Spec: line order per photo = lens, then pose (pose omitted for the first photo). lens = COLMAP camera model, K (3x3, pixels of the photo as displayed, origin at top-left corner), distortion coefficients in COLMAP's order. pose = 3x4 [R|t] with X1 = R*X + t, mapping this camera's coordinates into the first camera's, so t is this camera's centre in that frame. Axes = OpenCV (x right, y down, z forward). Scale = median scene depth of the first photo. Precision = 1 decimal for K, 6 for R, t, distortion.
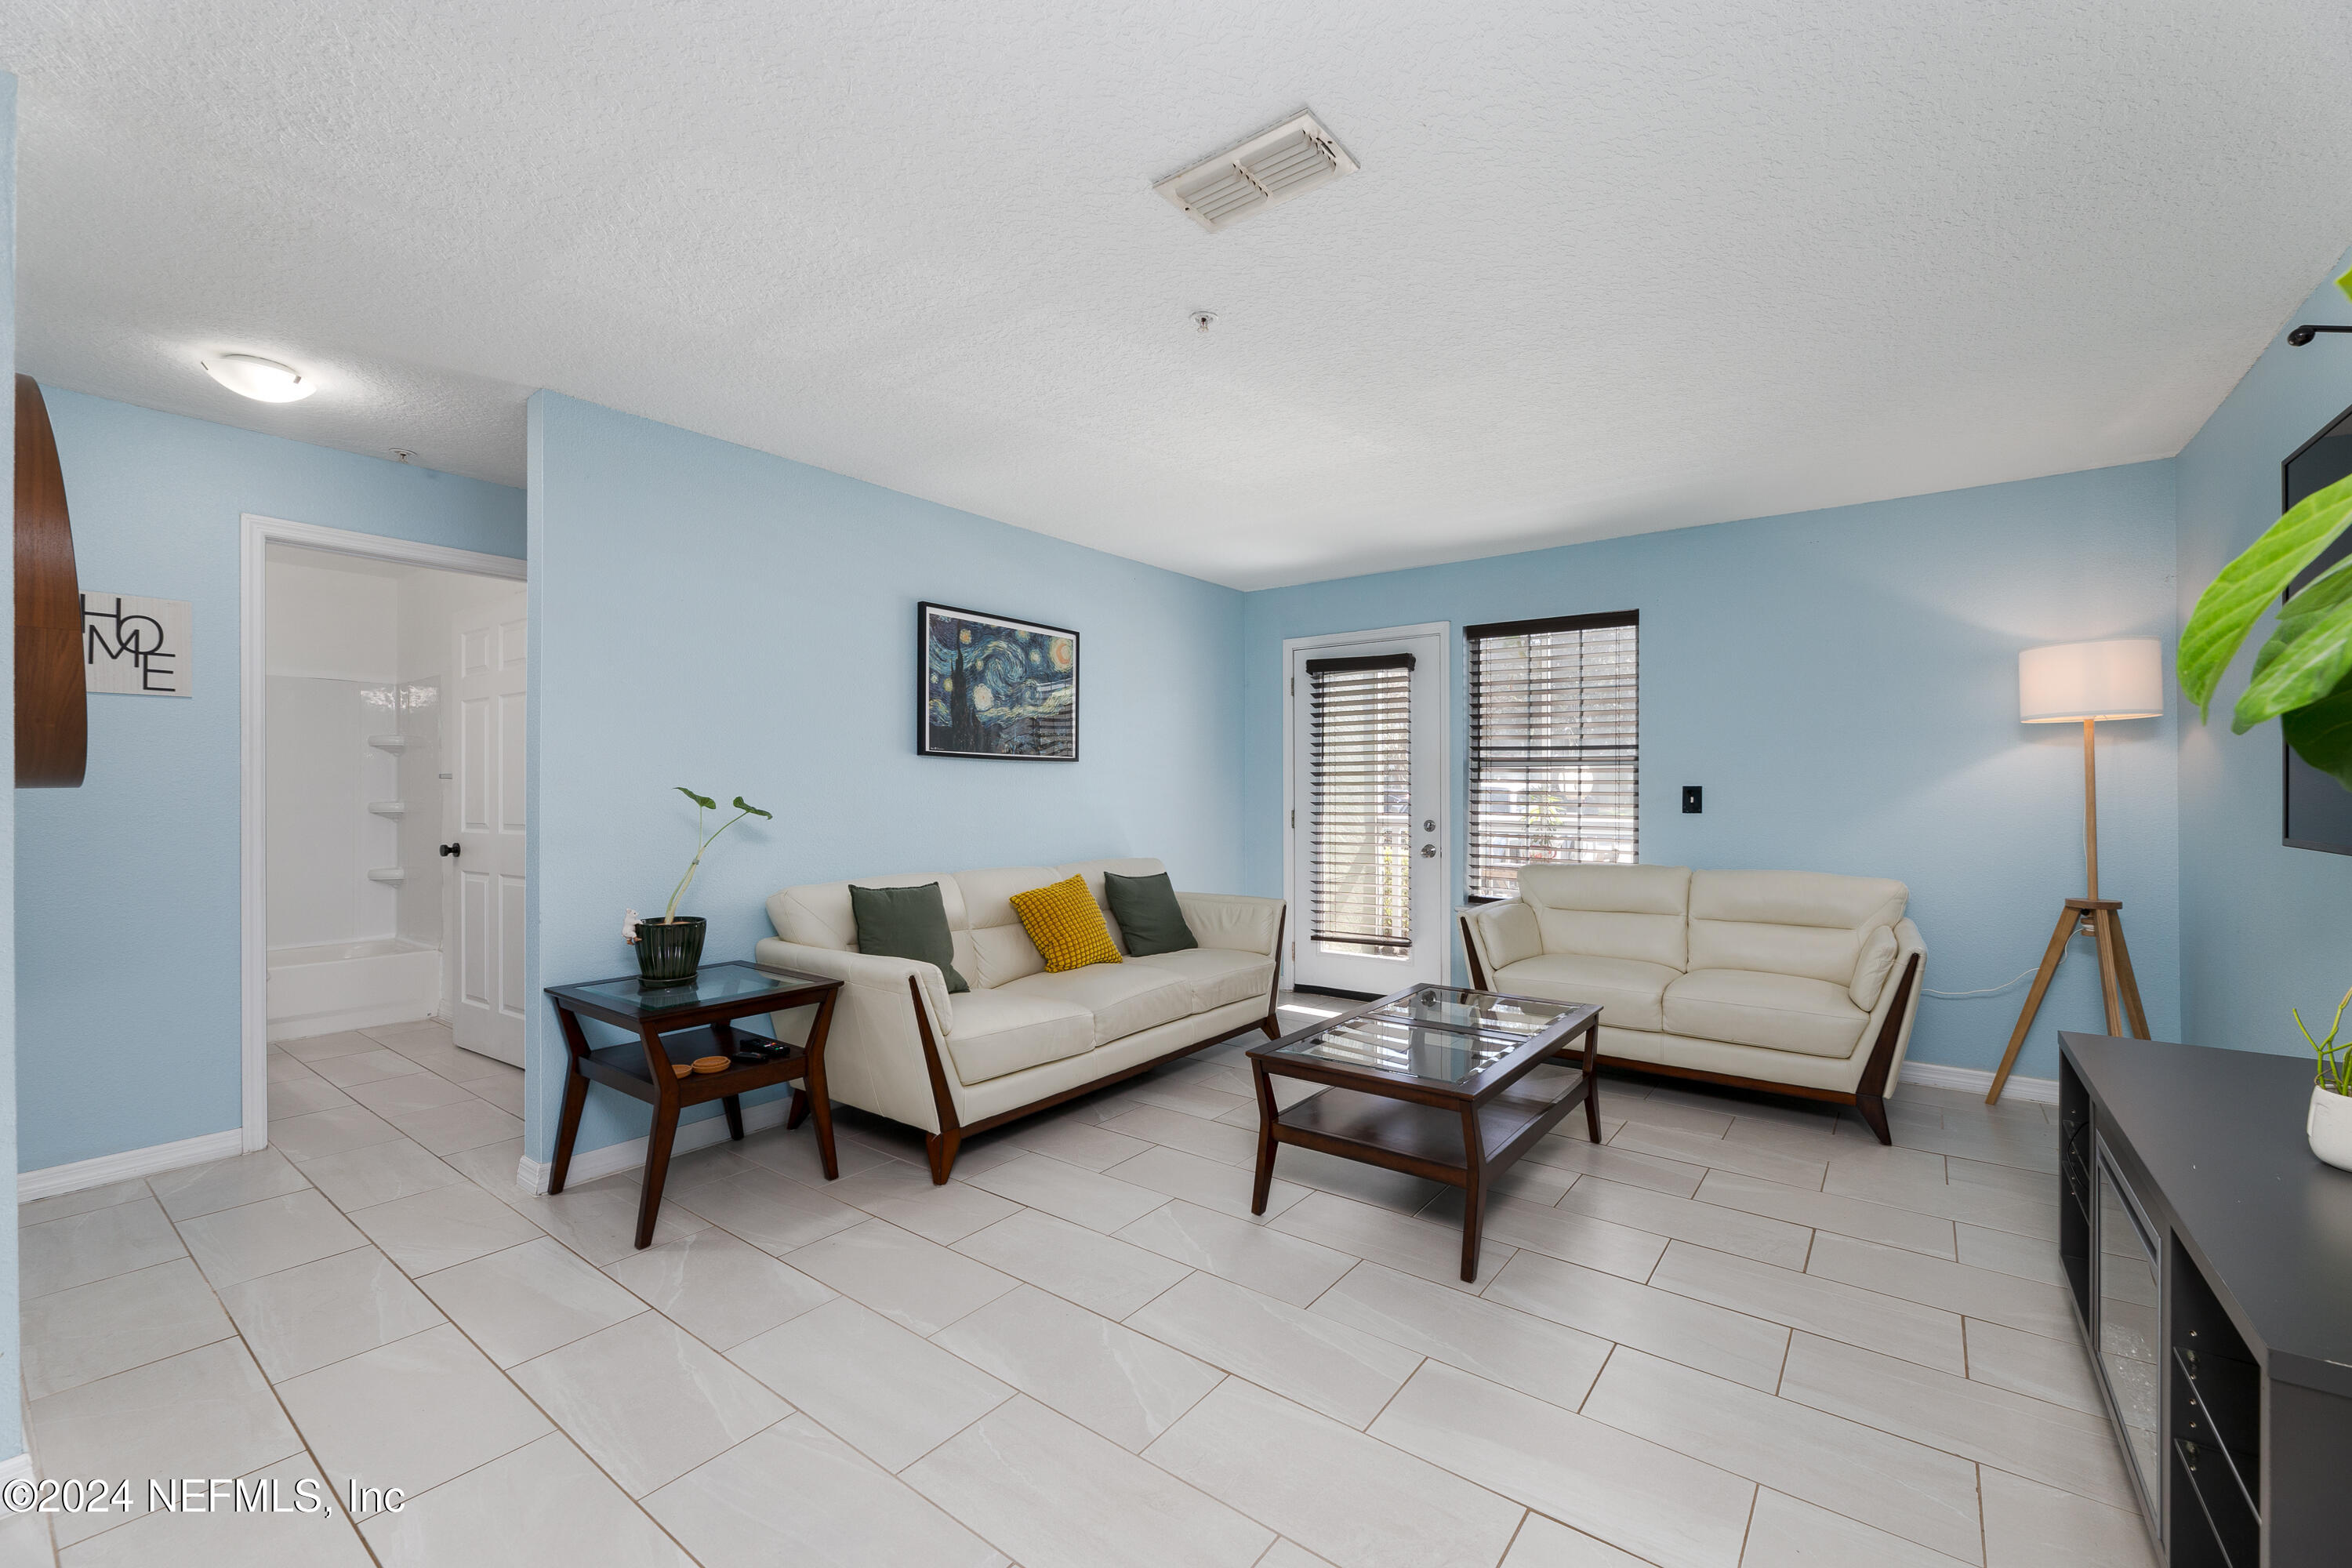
lens RADIAL K [[953.3, 0, 1164.8], [0, 953.3, 789.0], [0, 0, 1]] dist [0.000288, -0.000180]
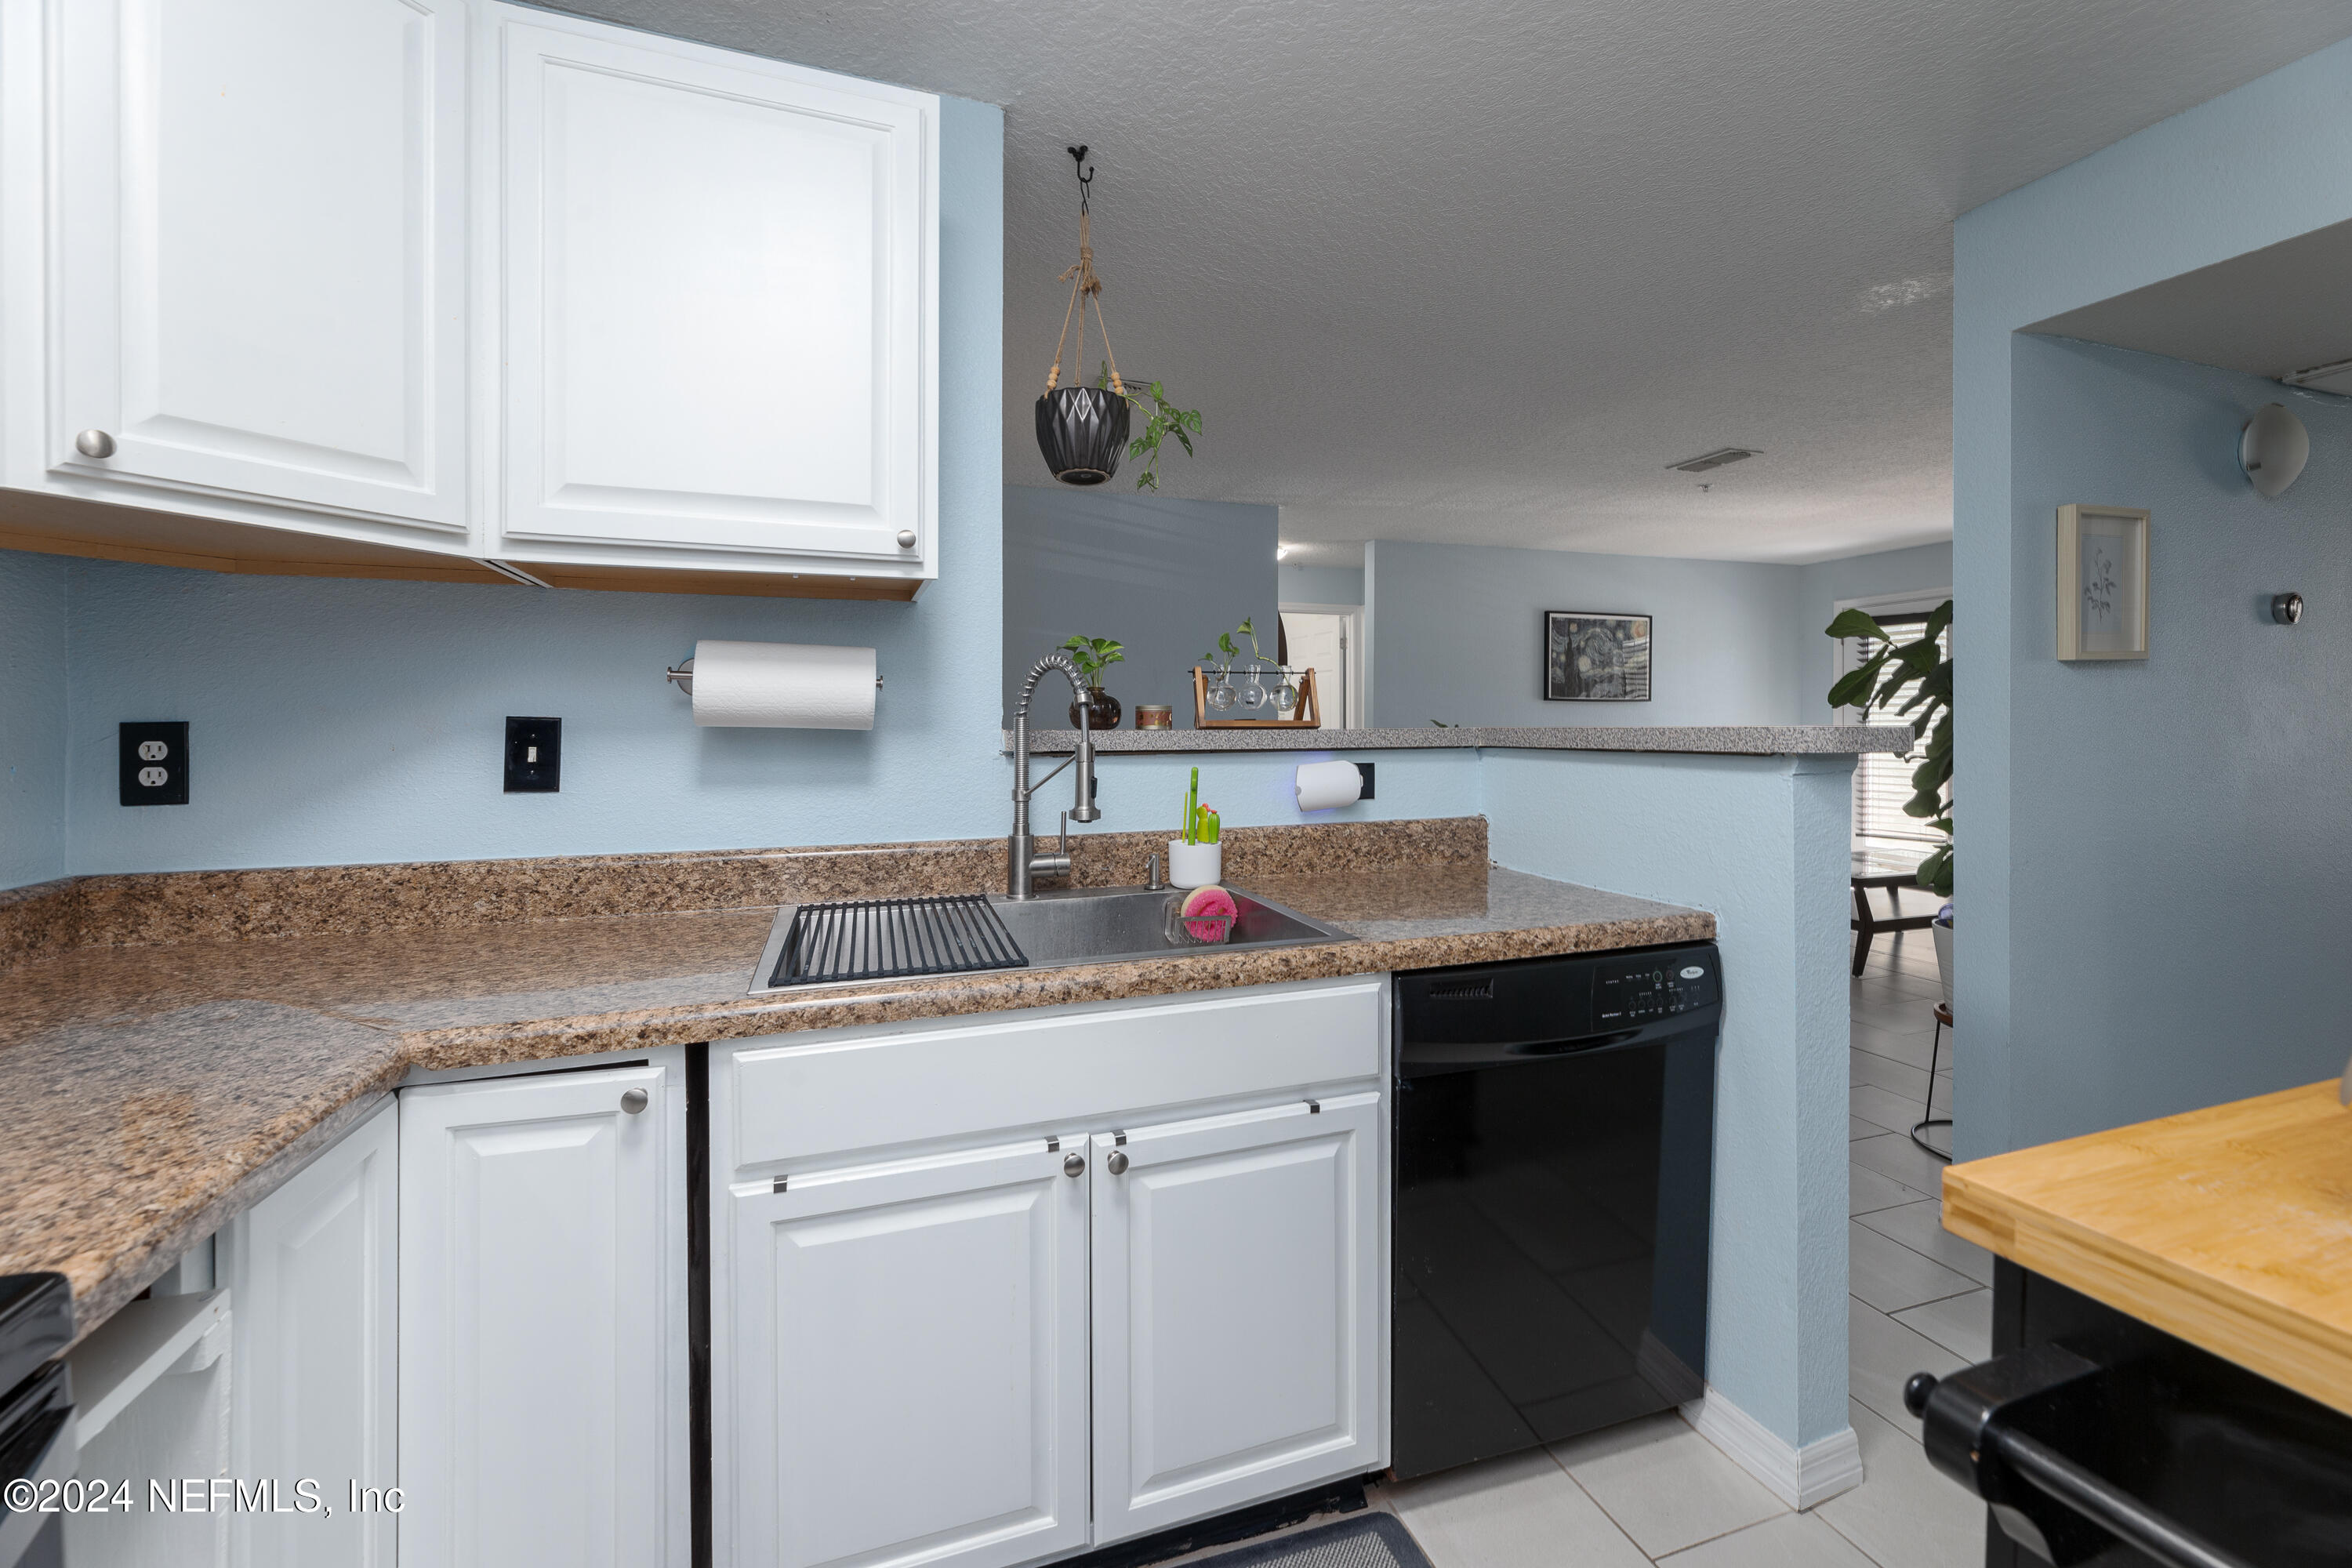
lens RADIAL K [[953.3, 0, 1168.0], [0, 953.3, 731.4], [0, 0, 1]] dist [0.000288, -0.000180]
pose [[0.832511, 0.001332, -0.554007, 0.125772], [0.005061, 0.999937, 0.010008, -0.000849], [0.553985, -0.011136, 0.832452, -0.792928]]
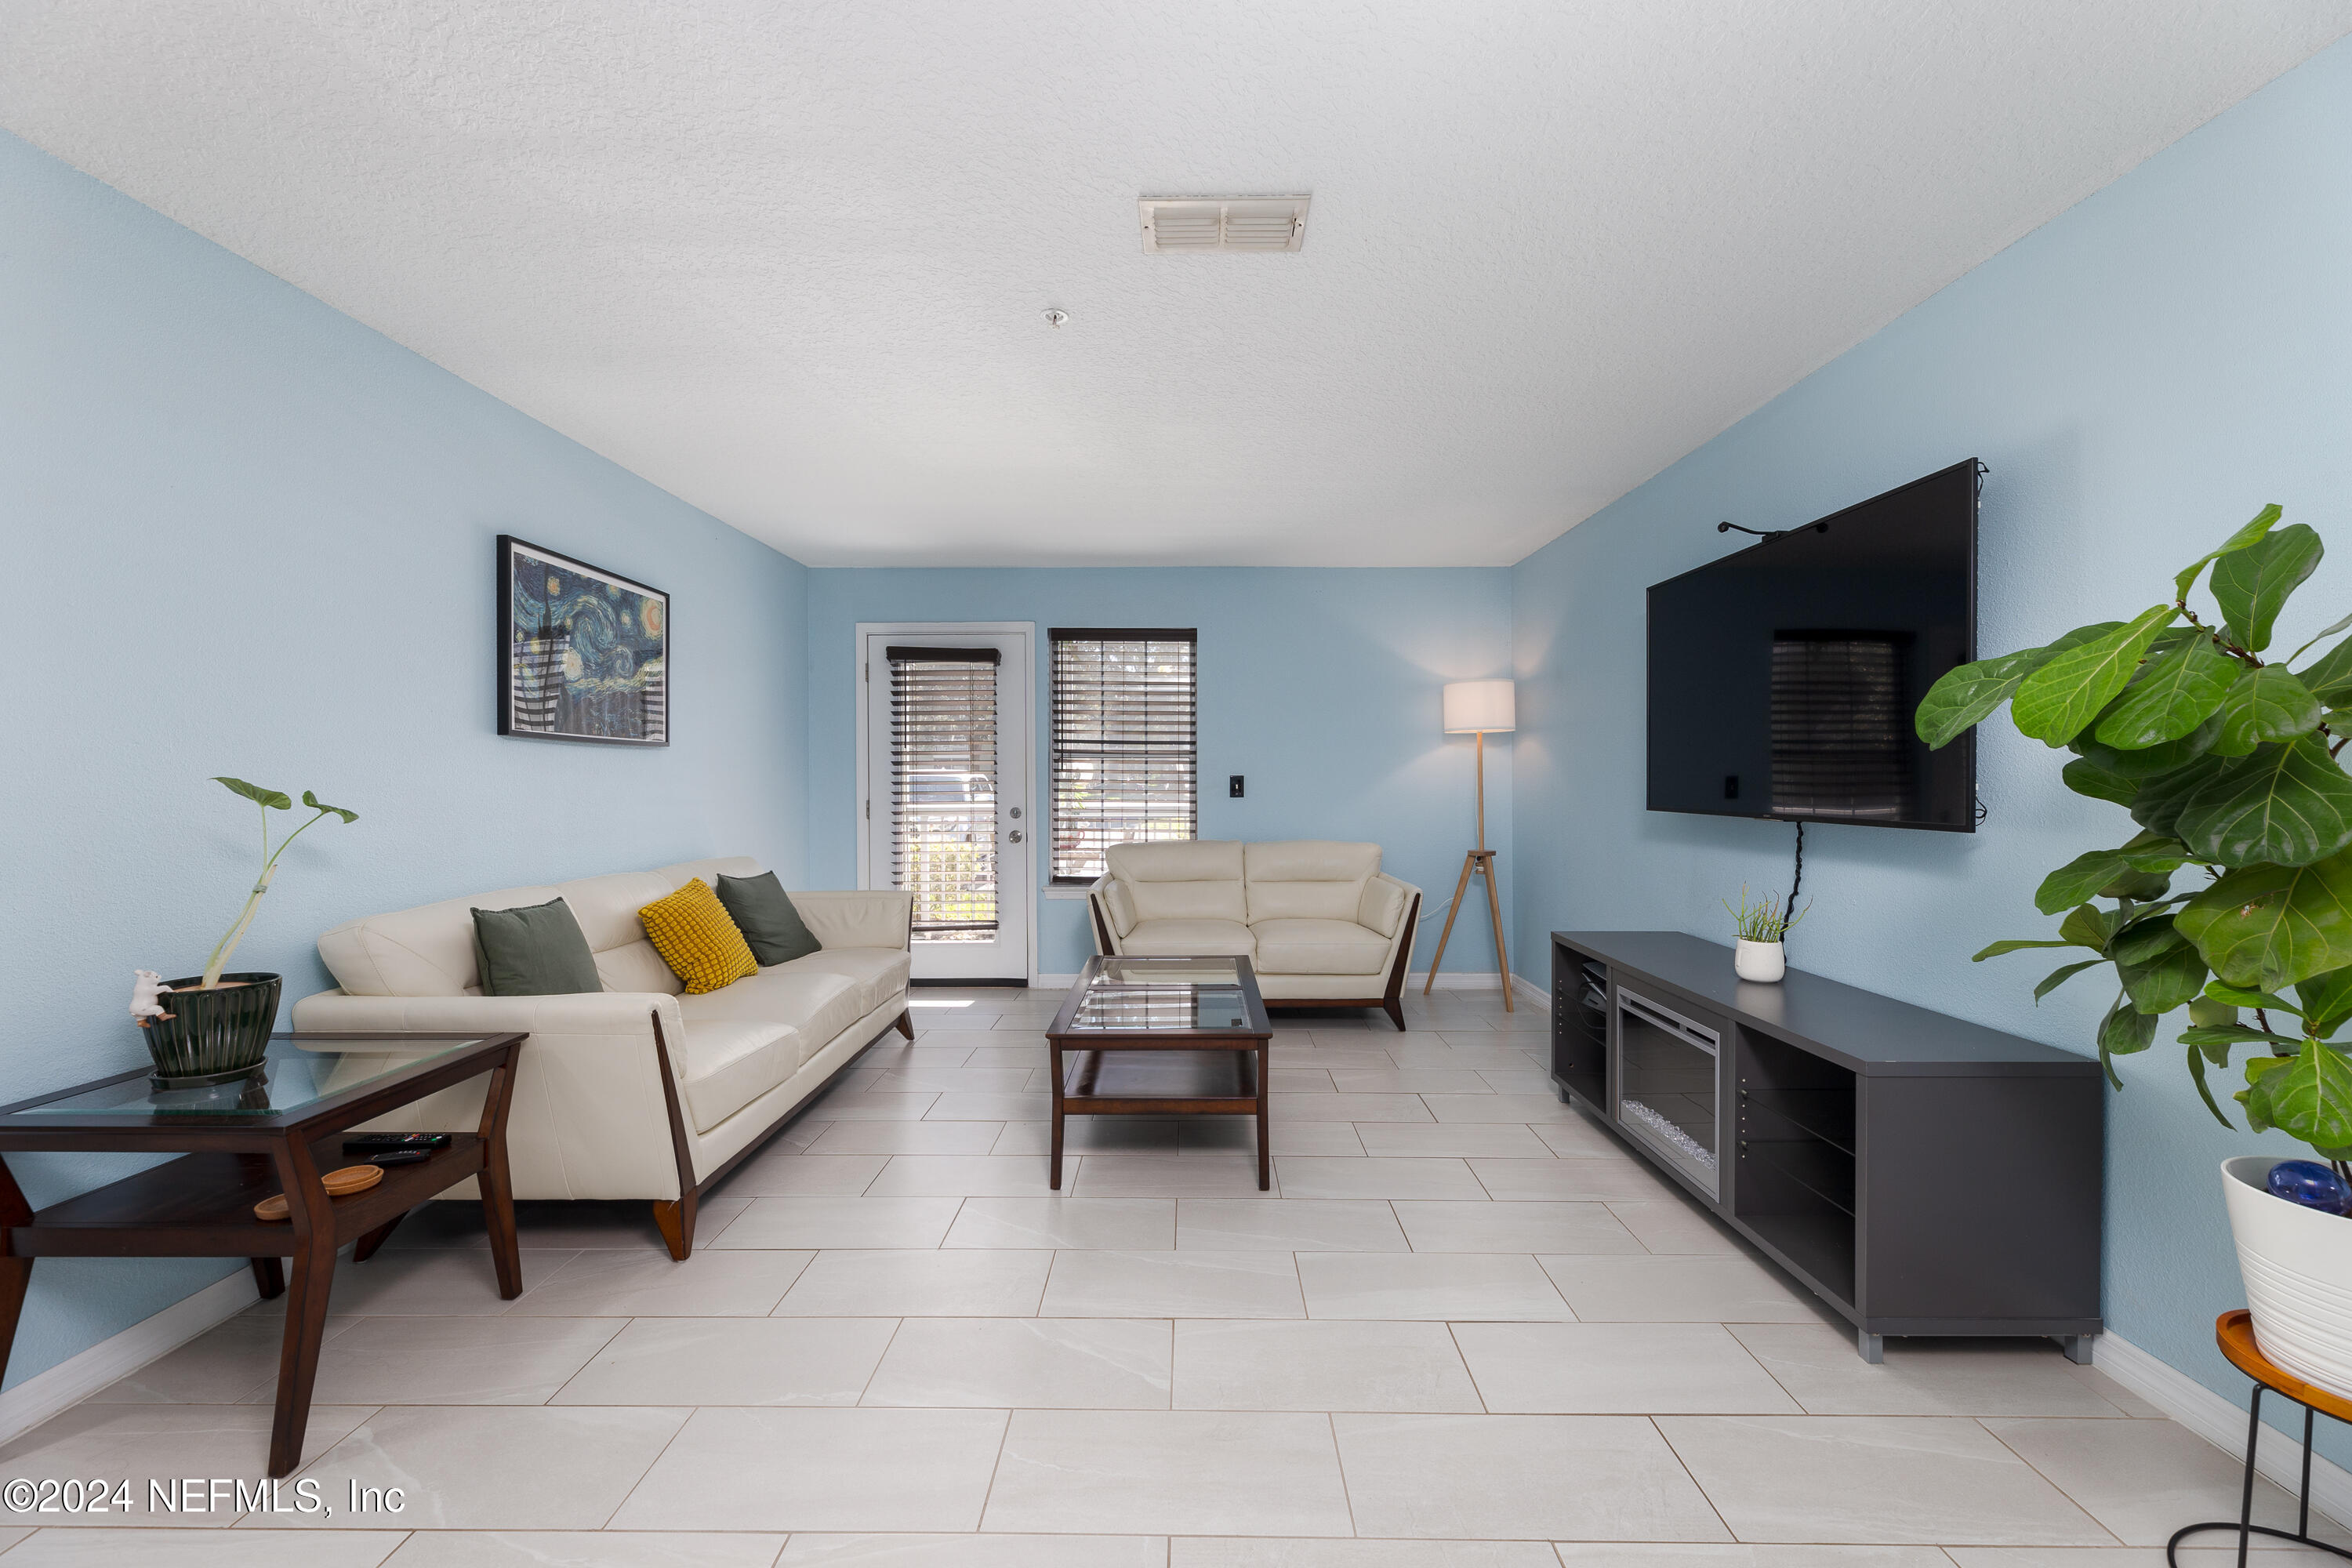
lens RADIAL K [[953.3, 0, 1153.2], [0, 953.3, 783.1], [0, 0, 1]] dist [0.000288, -0.000180]
pose [[0.803634, -0.004436, 0.595107, -0.291905], [0.001727, 0.999985, 0.005121, 0.000132], [-0.595121, -0.003087, 0.803630, 0.072213]]
